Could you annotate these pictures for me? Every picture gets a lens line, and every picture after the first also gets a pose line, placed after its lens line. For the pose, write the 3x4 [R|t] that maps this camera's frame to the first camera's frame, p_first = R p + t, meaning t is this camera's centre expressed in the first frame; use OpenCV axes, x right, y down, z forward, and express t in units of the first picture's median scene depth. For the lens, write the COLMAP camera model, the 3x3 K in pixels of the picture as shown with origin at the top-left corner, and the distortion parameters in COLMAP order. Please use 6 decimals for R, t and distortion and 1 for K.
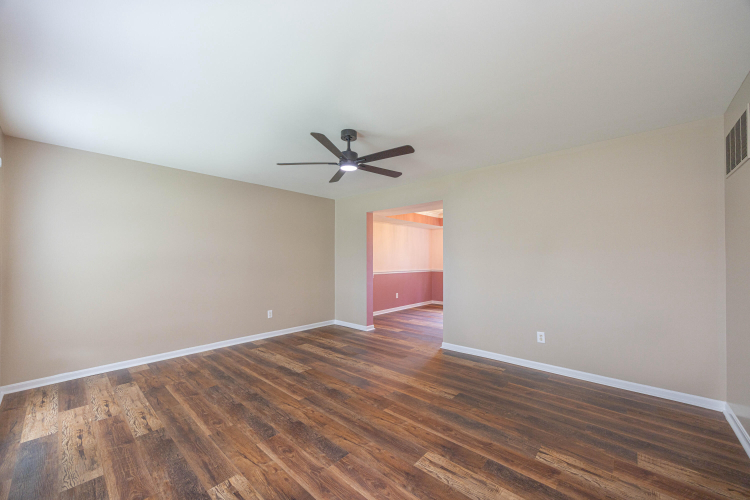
lens RADIAL K [[290.6, 0, 373.4], [0, 290.6, 258.9], [0, 0, 1]] dist [-0.000722, -0.000037]
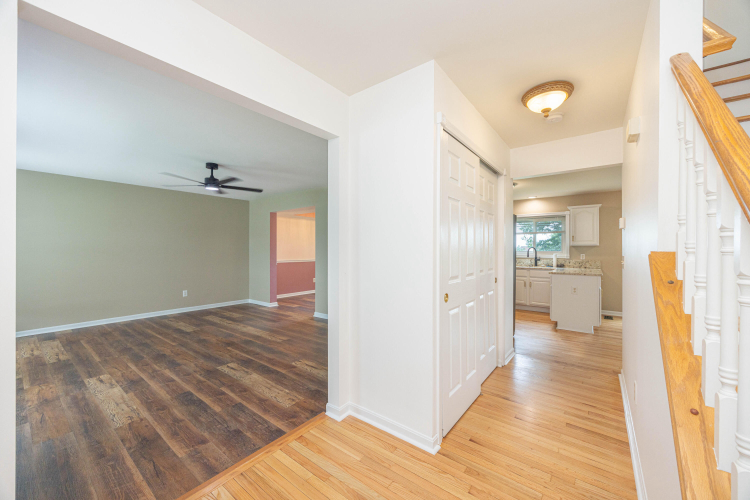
lens RADIAL K [[288.9, 0, 375.0], [0, 288.9, 250.0], [0, 0, 1]] dist [-0.001805, -0.000635]
pose [[0.996516, 0.002357, 0.083363, 0.633210], [-0.002635, 0.999991, 0.003232, -0.005124], [-0.083355, -0.003440, 0.996514, -0.541743]]
